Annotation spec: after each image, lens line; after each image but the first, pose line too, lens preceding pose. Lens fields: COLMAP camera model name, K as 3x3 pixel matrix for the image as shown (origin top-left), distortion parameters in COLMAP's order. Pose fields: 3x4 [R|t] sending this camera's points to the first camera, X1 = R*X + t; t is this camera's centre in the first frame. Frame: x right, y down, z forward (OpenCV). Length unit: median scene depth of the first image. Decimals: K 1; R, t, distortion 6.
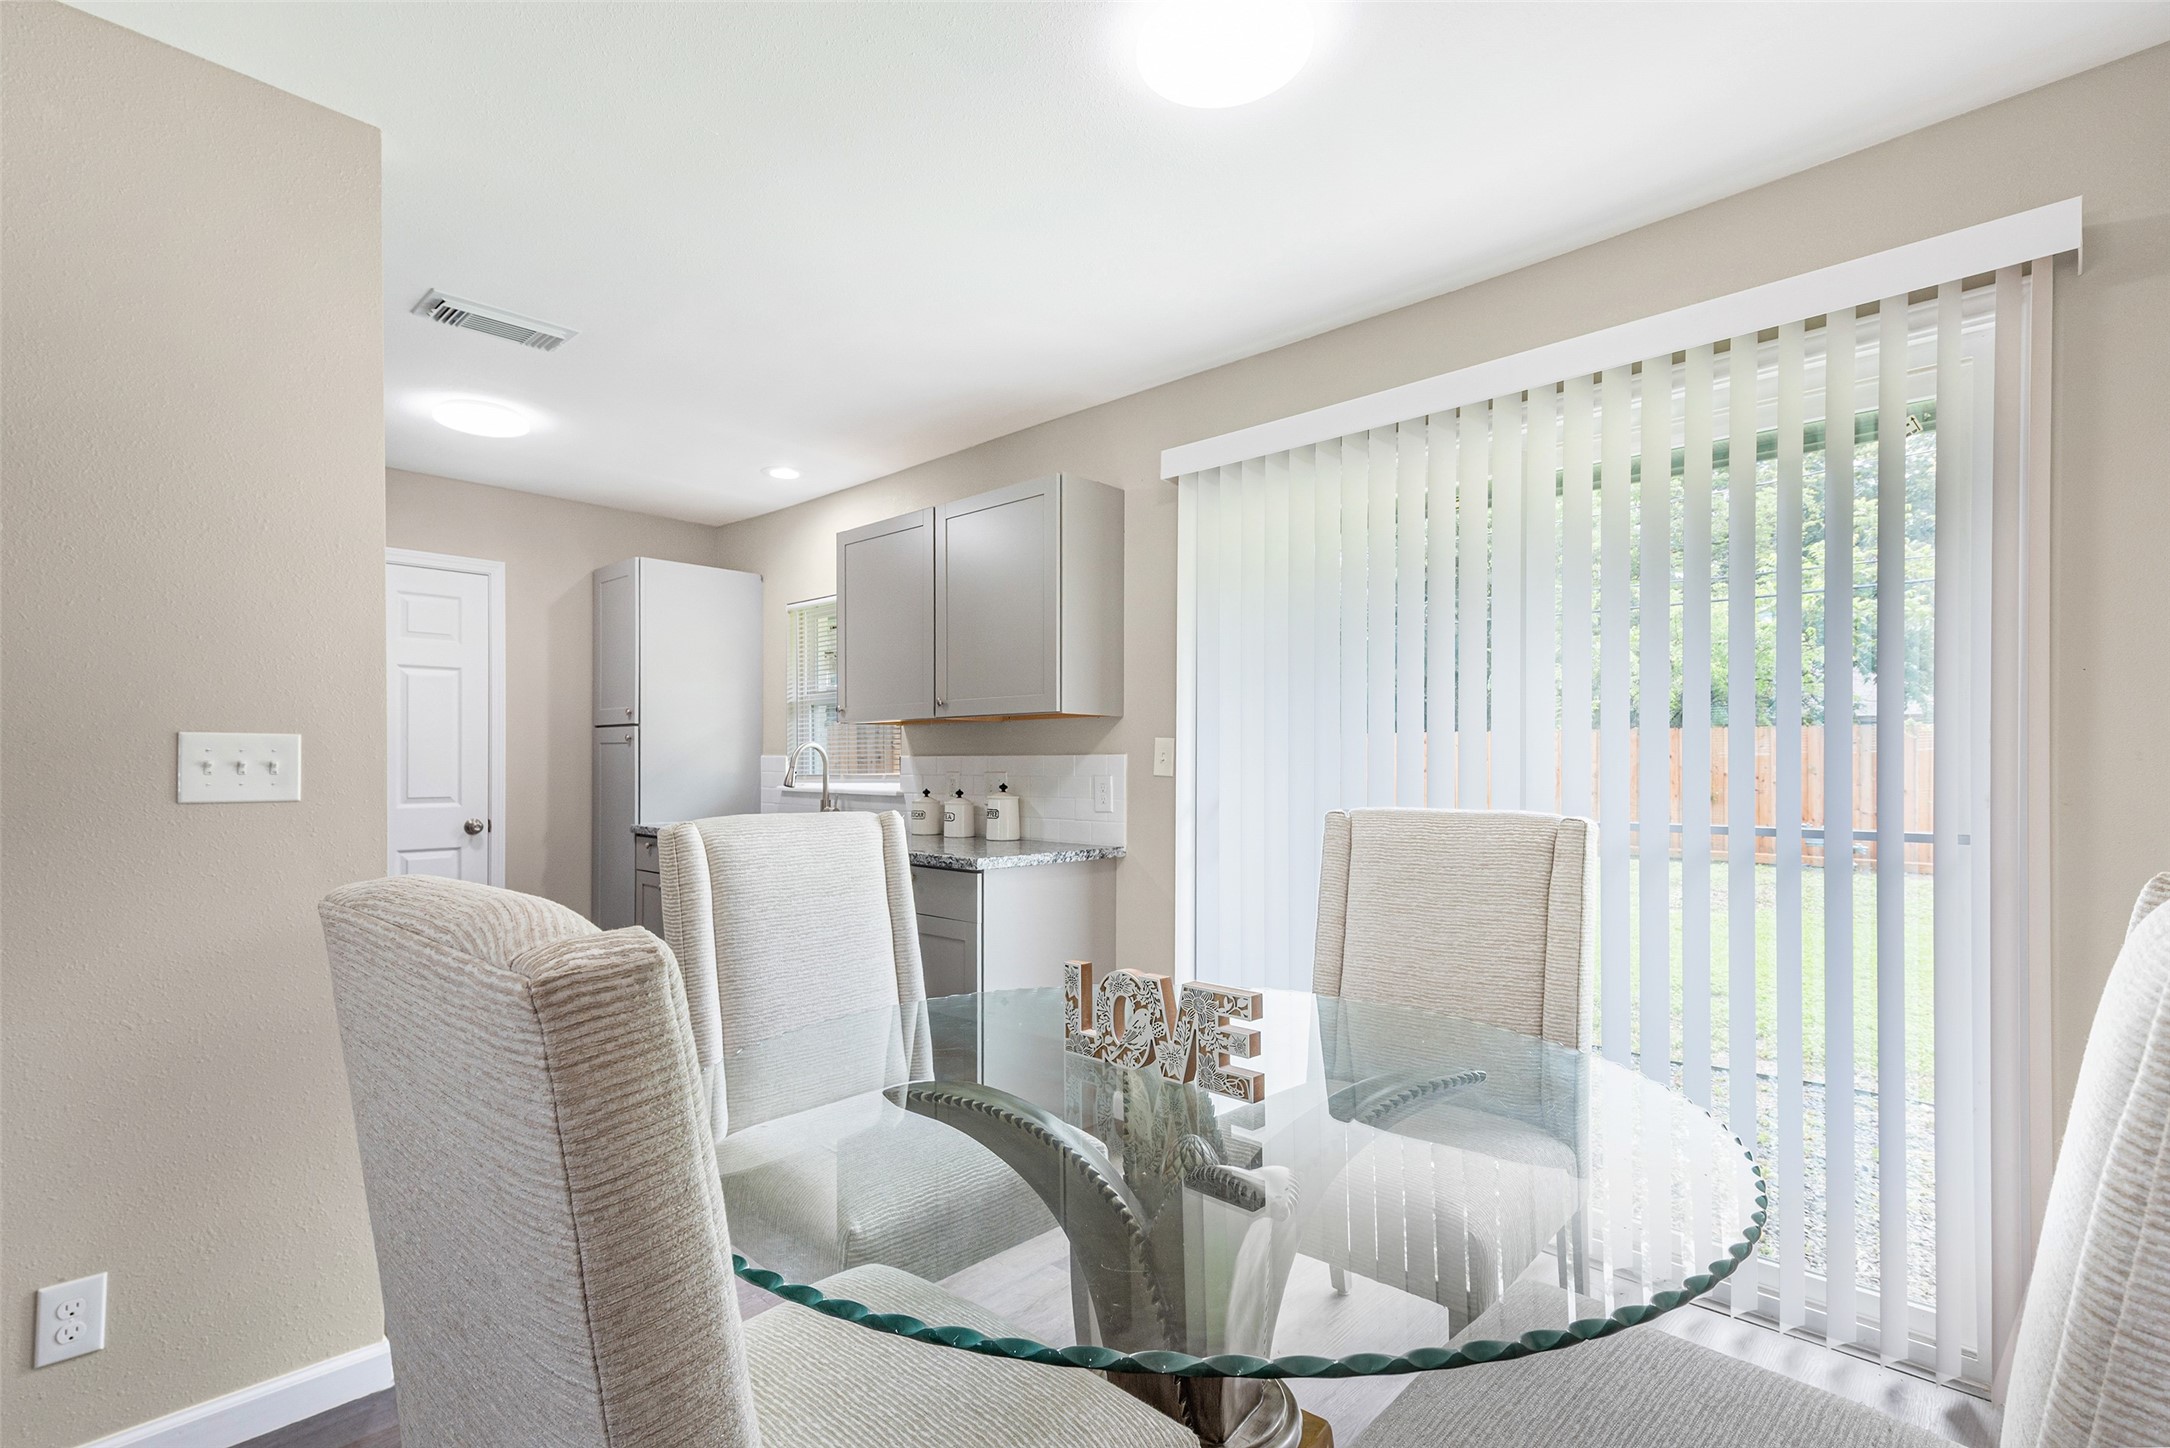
lens RADIAL K [[1040.9, 0, 1053.7], [0, 1040.9, 760.6], [0, 0, 1]] dist [0.023174, 0.000047]
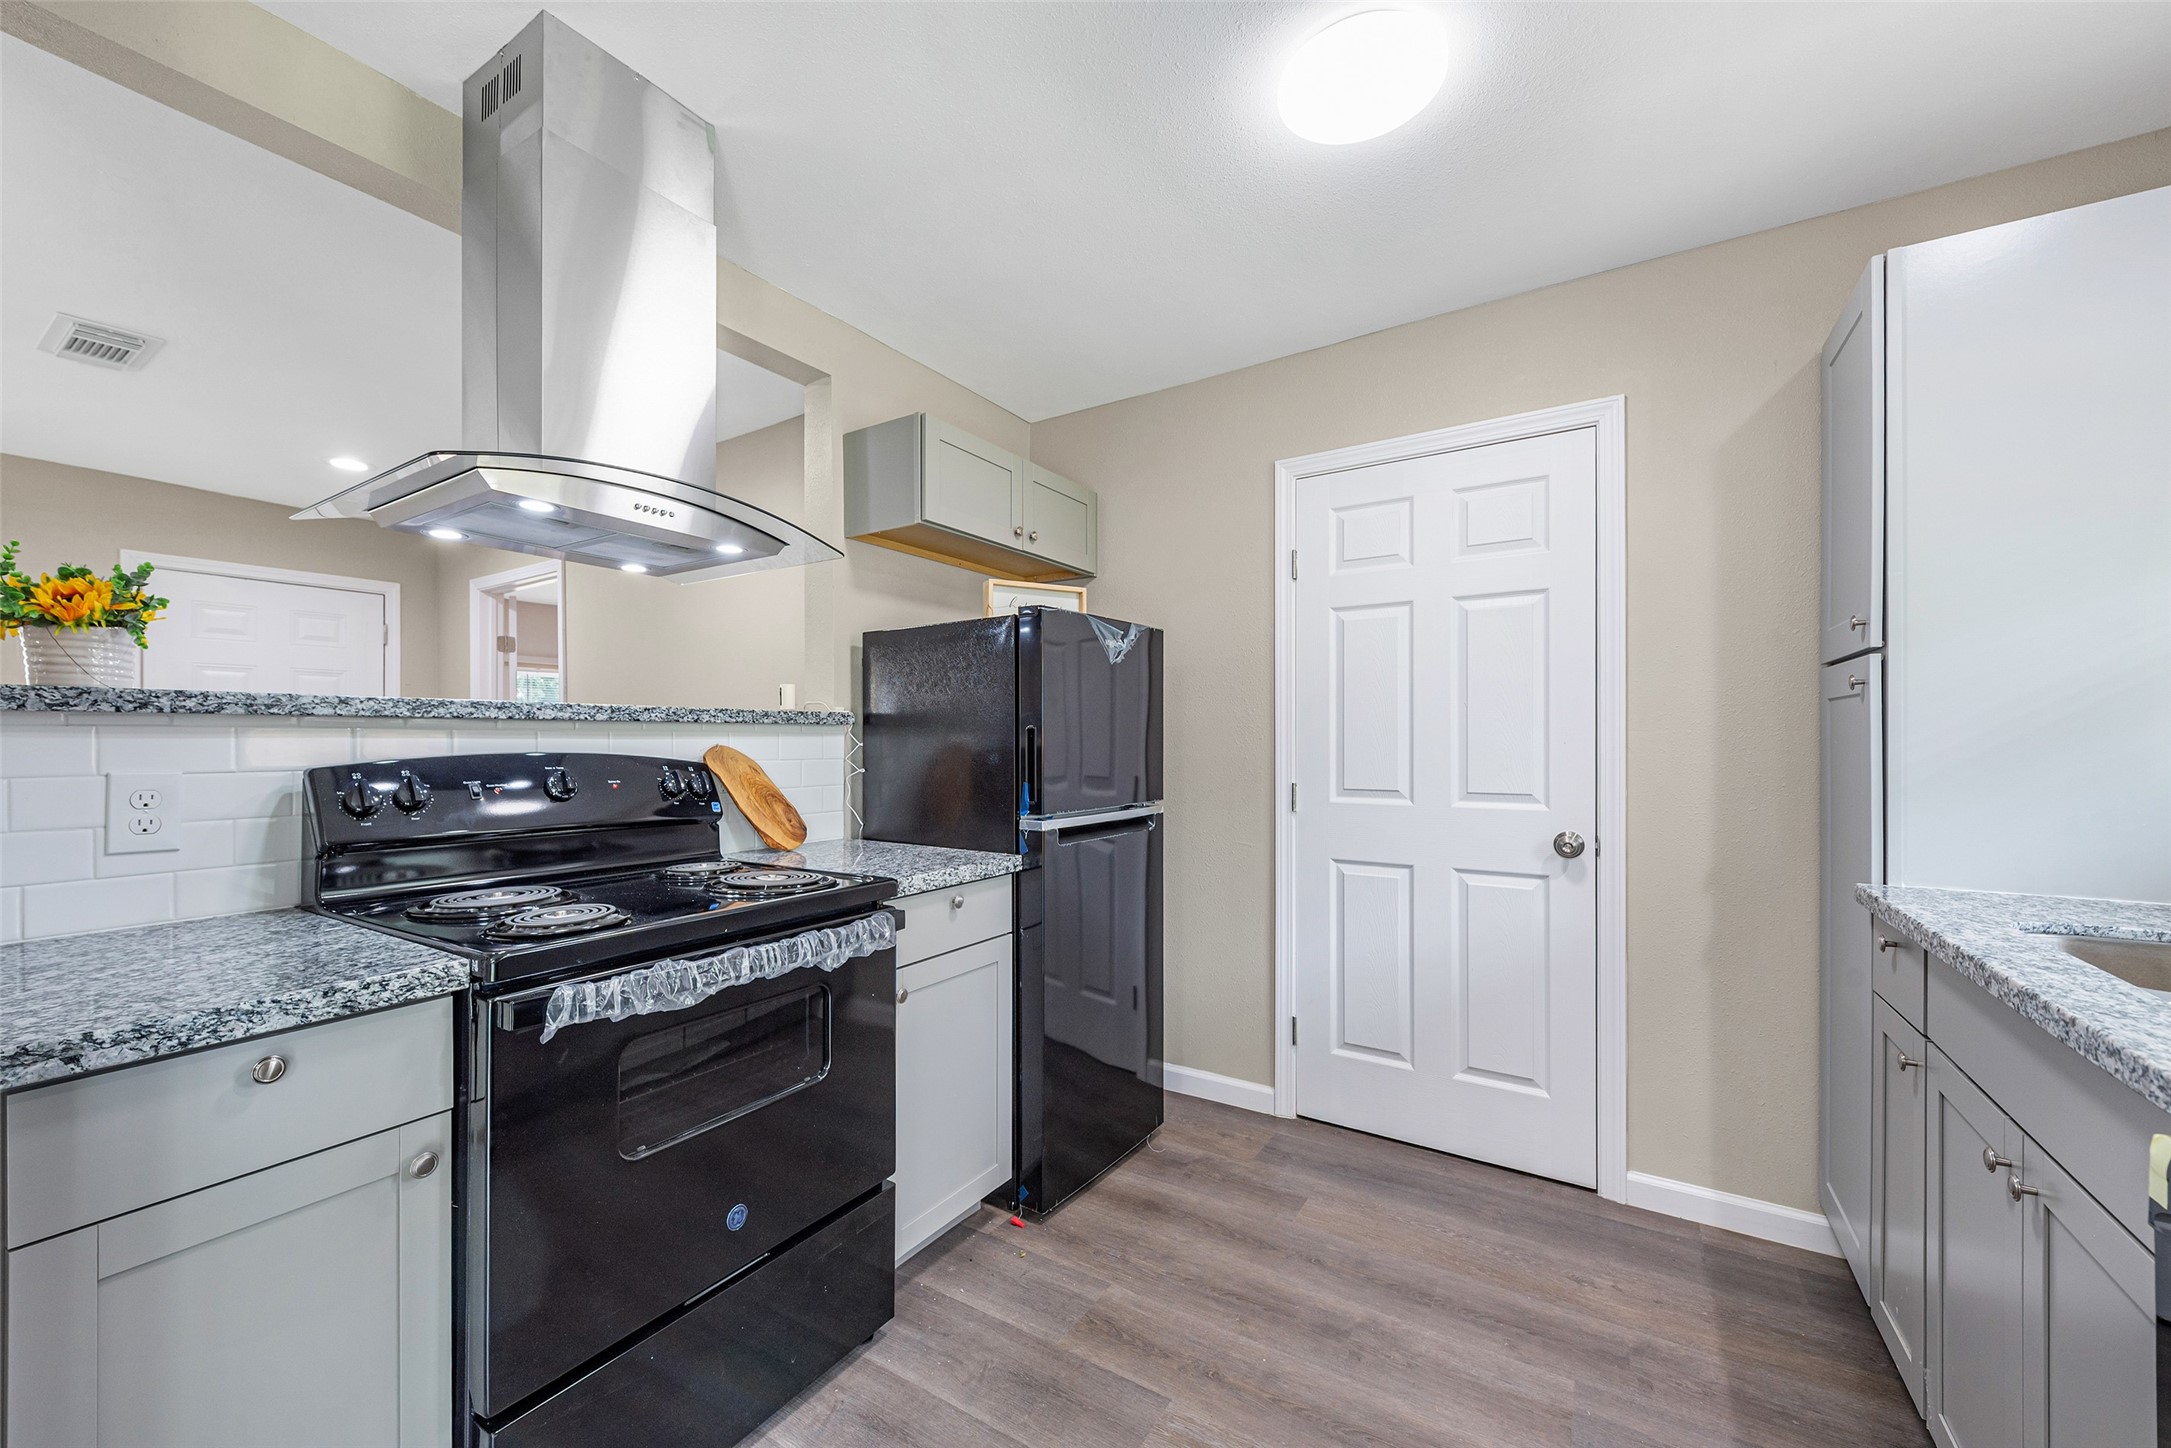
lens RADIAL K [[844.0, 0, 1061.4], [0, 844.0, 740.7], [0, 0, 1]] dist [0.011796, -0.007027]
pose [[0.194258, -0.002796, -0.980947, -0.132138], [0.002954, 0.999993, -0.002265, 0.002747], [0.980946, -0.002458, 0.194265, 0.642020]]
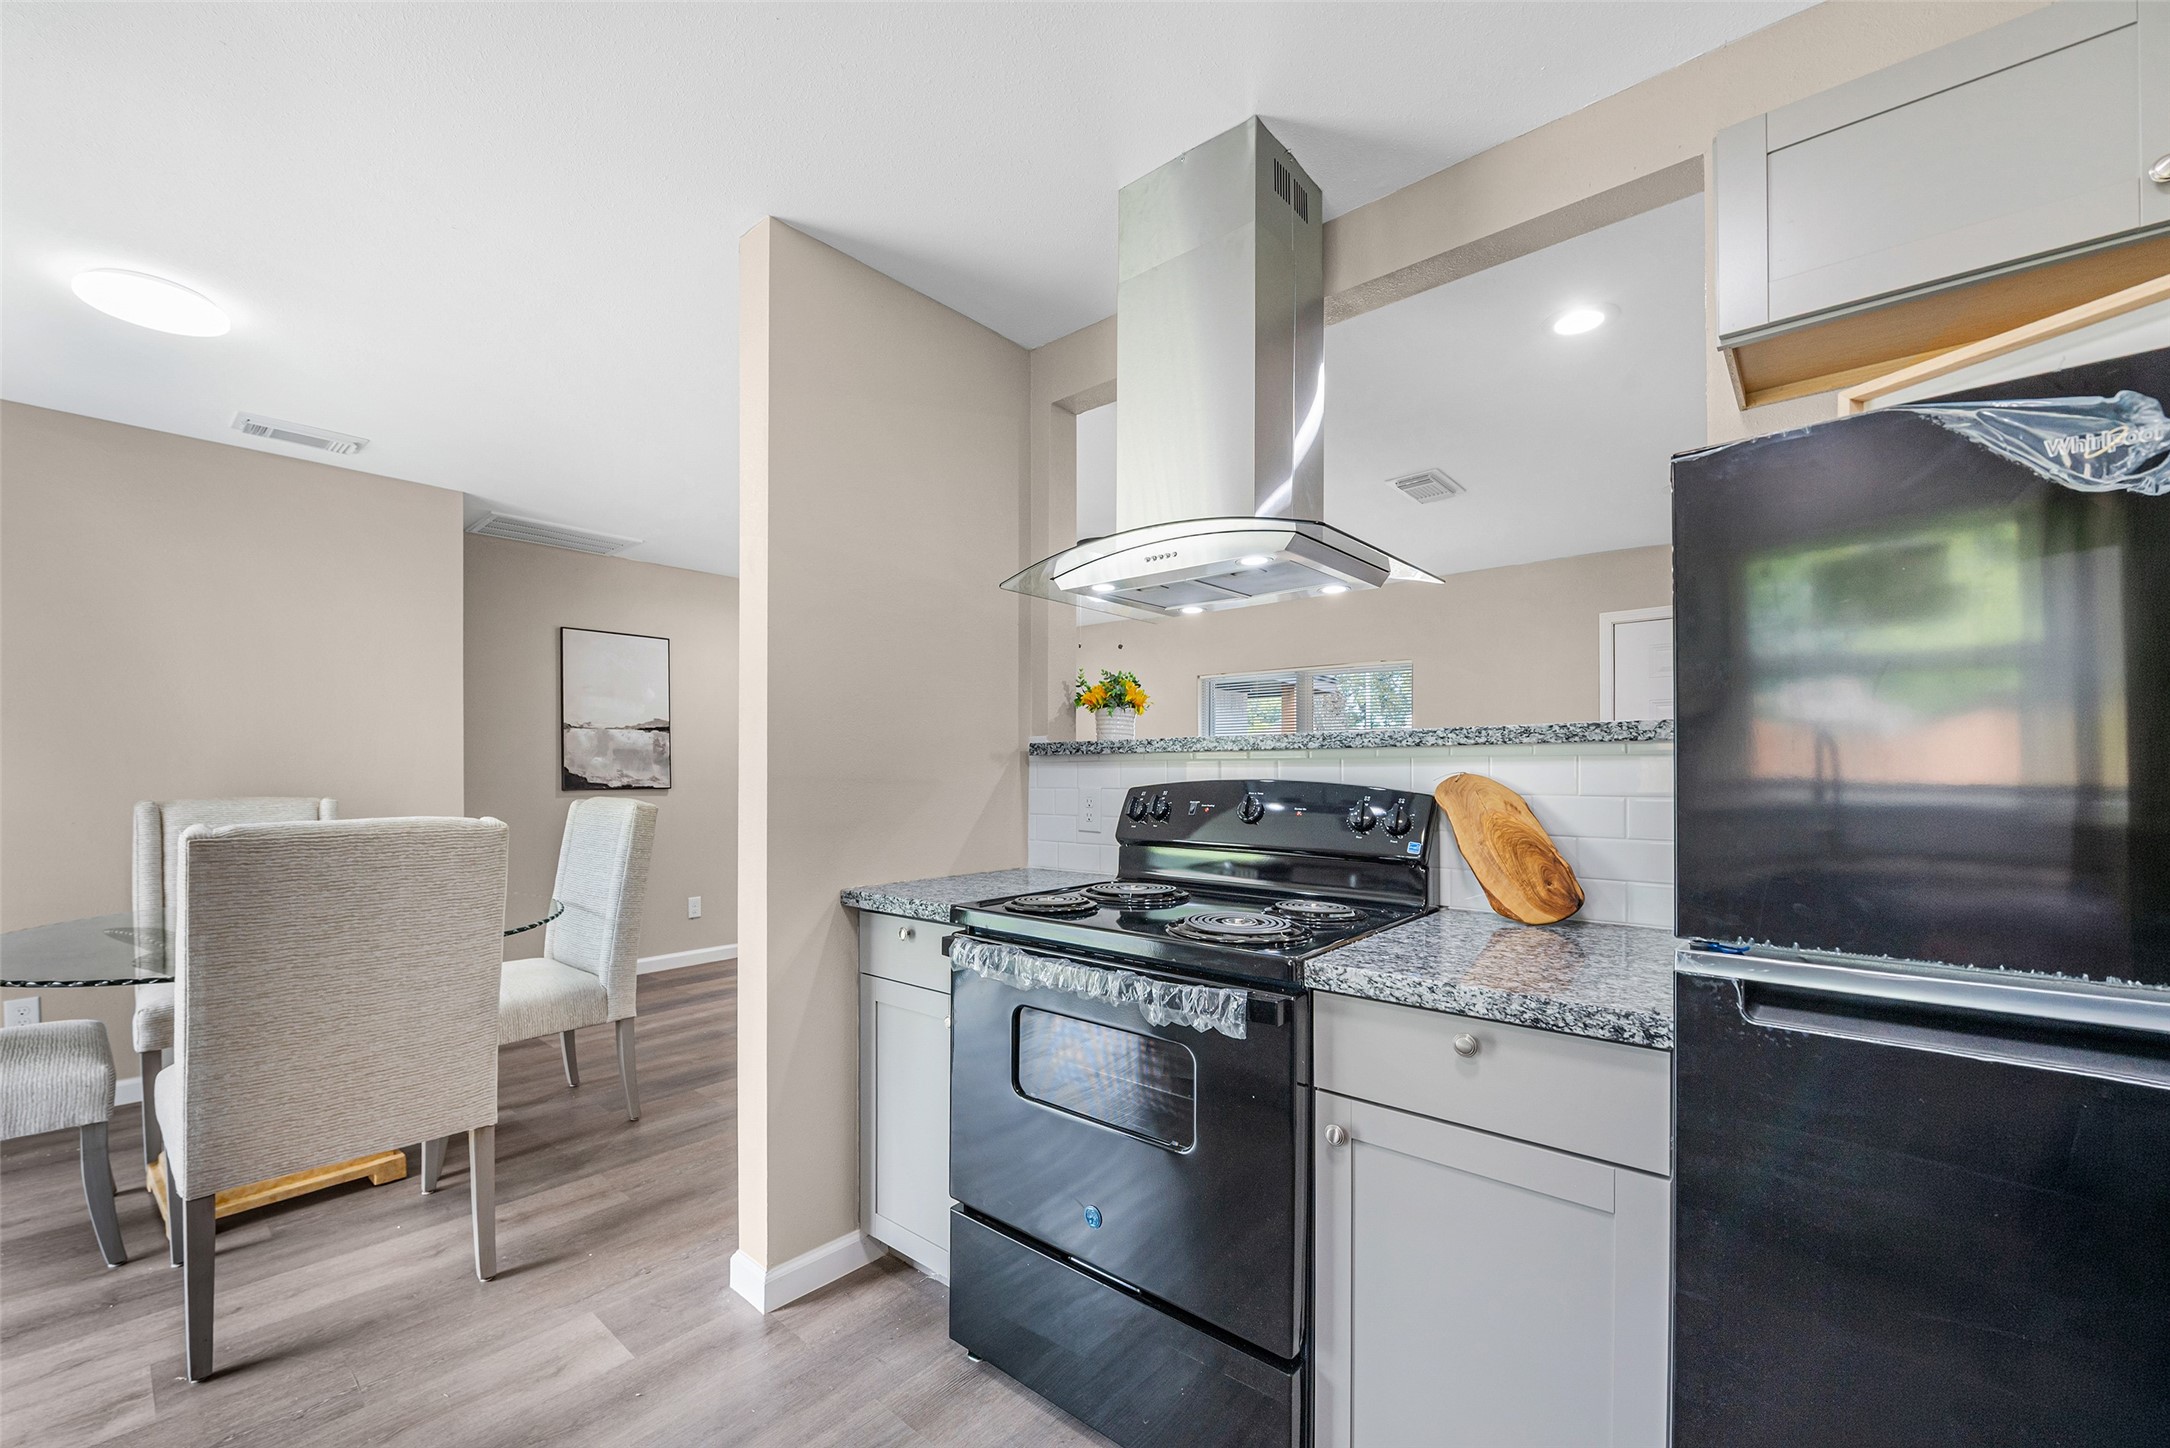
lens RADIAL K [[872.0, 0, 1055.7], [0, 872.0, 771.2], [0, 0, 1]] dist [0.001011, -0.000026]
pose [[-0.998911, -0.001119, -0.046643, -0.439193], [-0.000878, 0.999986, -0.005174, 0.004896], [0.046648, -0.005128, -0.998898, 0.931482]]
